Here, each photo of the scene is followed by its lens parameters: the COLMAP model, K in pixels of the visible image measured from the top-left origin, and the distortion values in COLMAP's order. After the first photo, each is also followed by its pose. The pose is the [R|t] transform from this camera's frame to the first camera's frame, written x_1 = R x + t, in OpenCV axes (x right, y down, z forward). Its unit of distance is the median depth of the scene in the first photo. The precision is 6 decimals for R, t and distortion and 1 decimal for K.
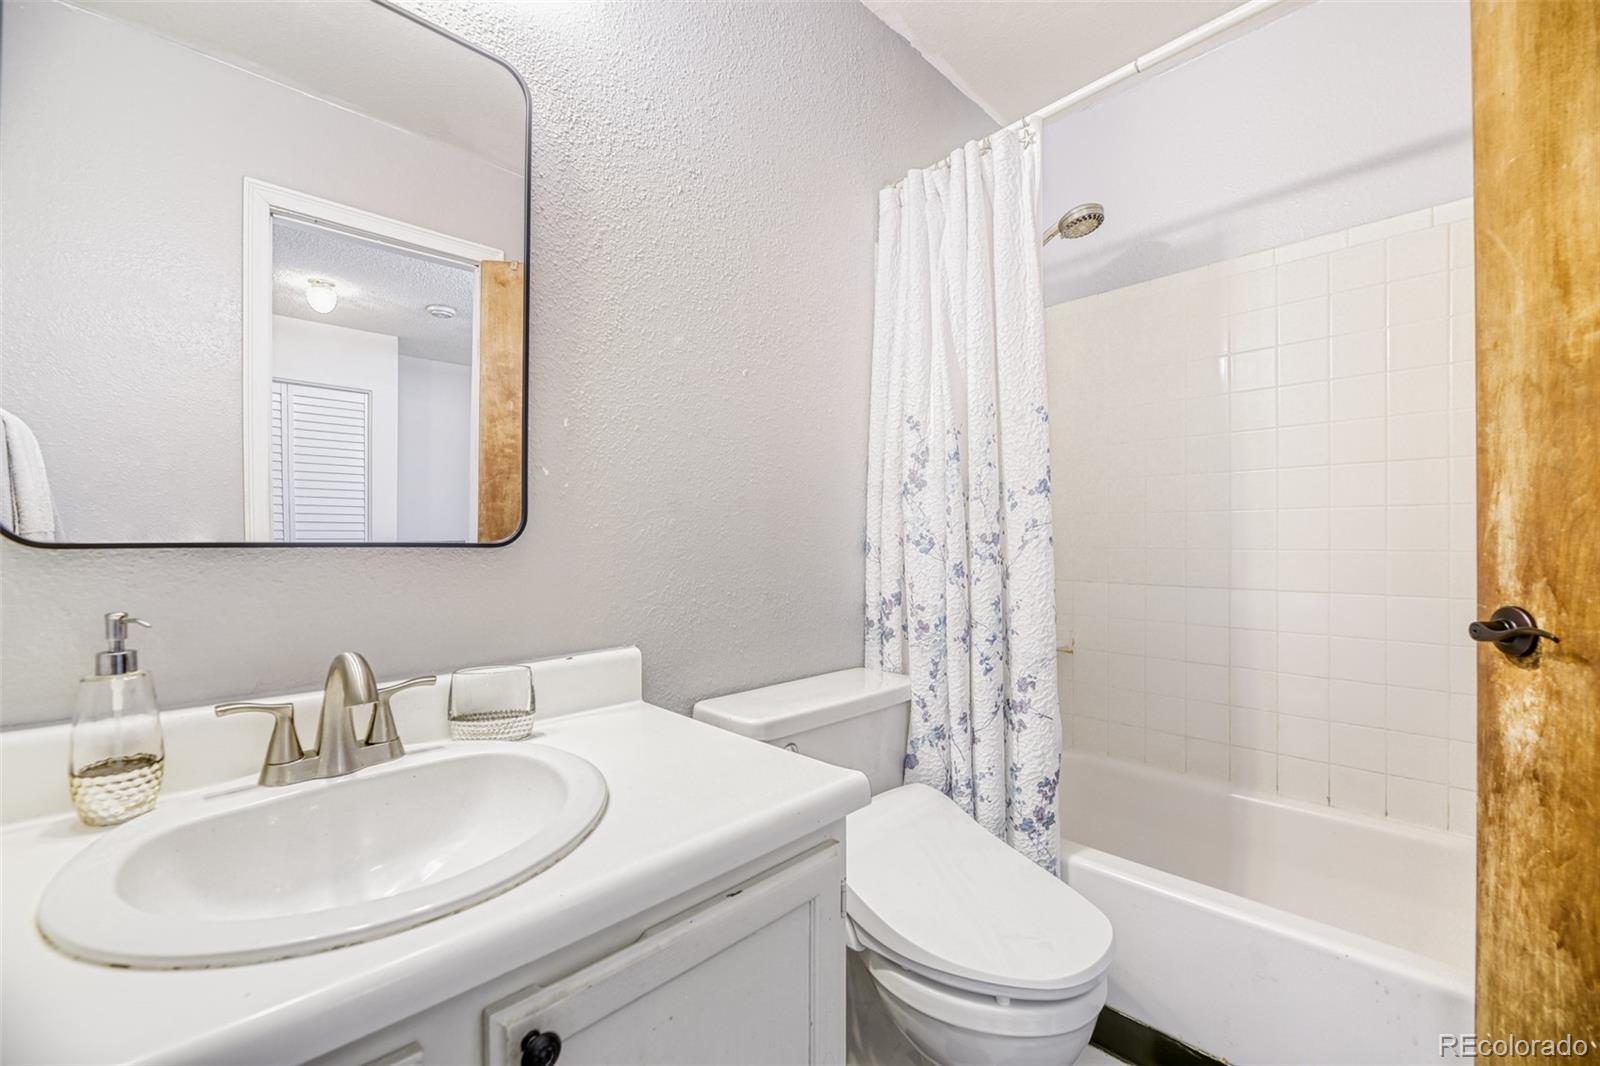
lens RADIAL K [[653.2, 0, 807.5], [0, 653.2, 527.2], [0, 0, 1]] dist [0.006034, -0.002938]
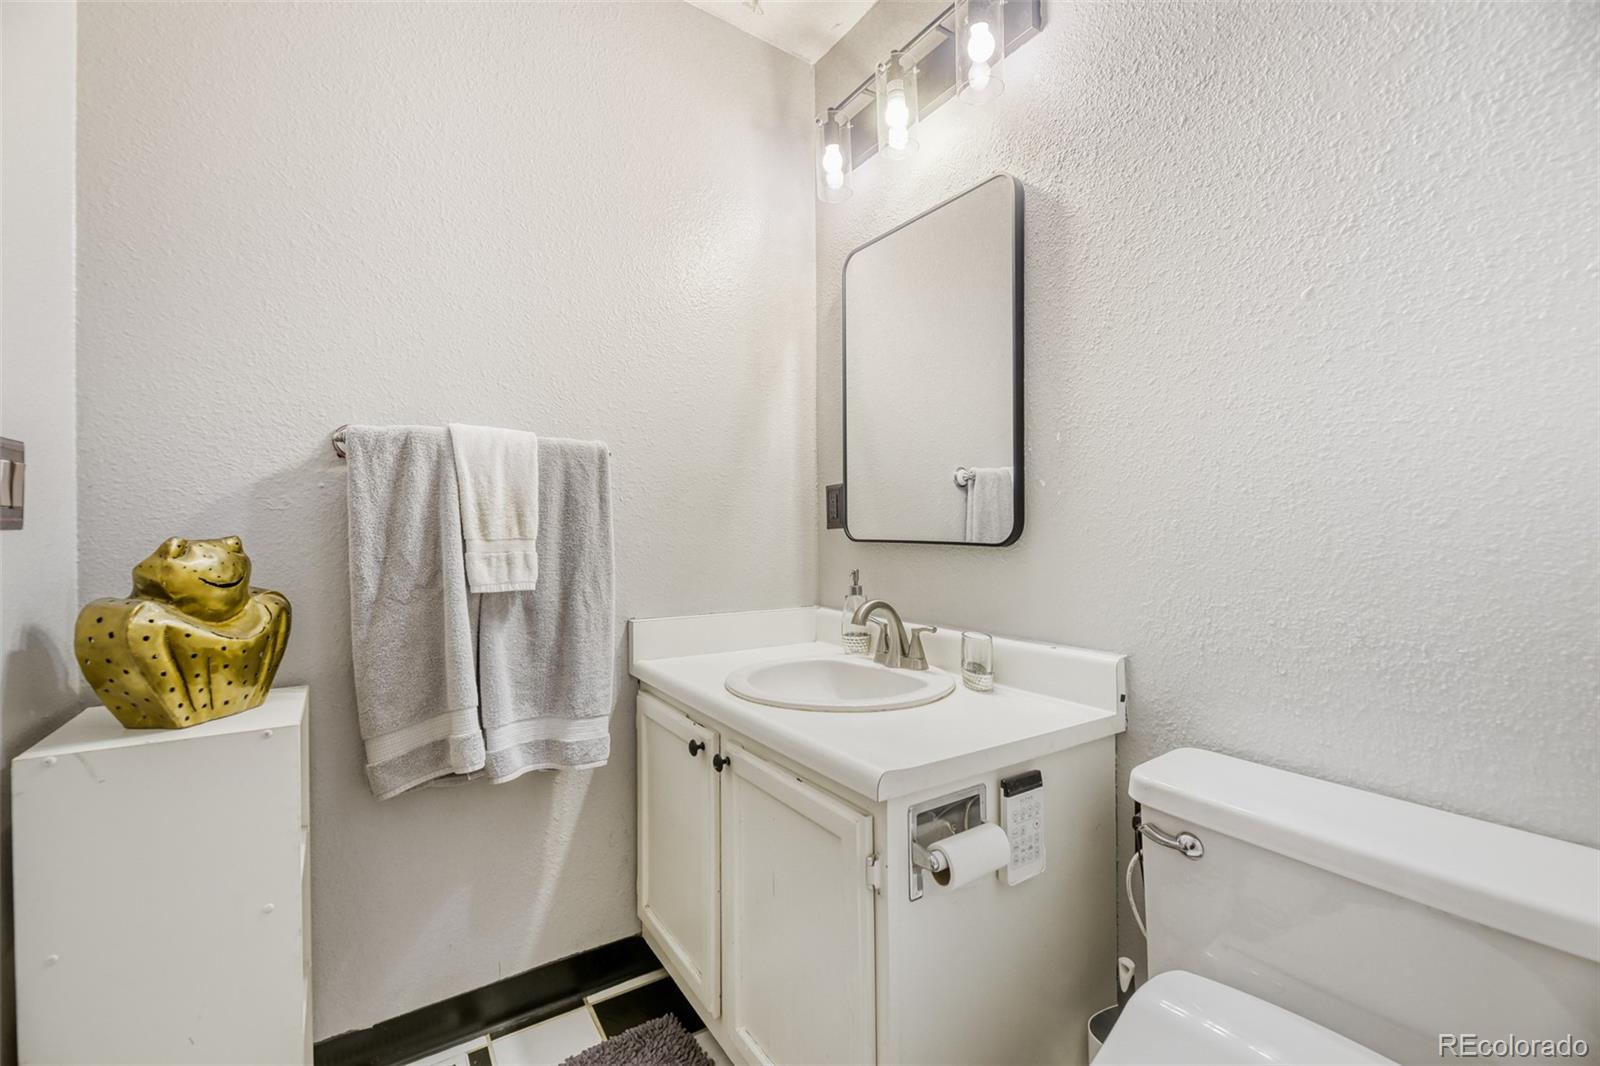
lens RADIAL K [[653.2, 0, 806.6], [0, 653.2, 539.2], [0, 0, 1]] dist [0.006034, -0.002938]
pose [[-0.175647, 0.003519, -0.984447, 0.929620], [0.004633, 0.999985, 0.002748, 0.011178], [0.984442, -0.004079, -0.175661, 0.892119]]
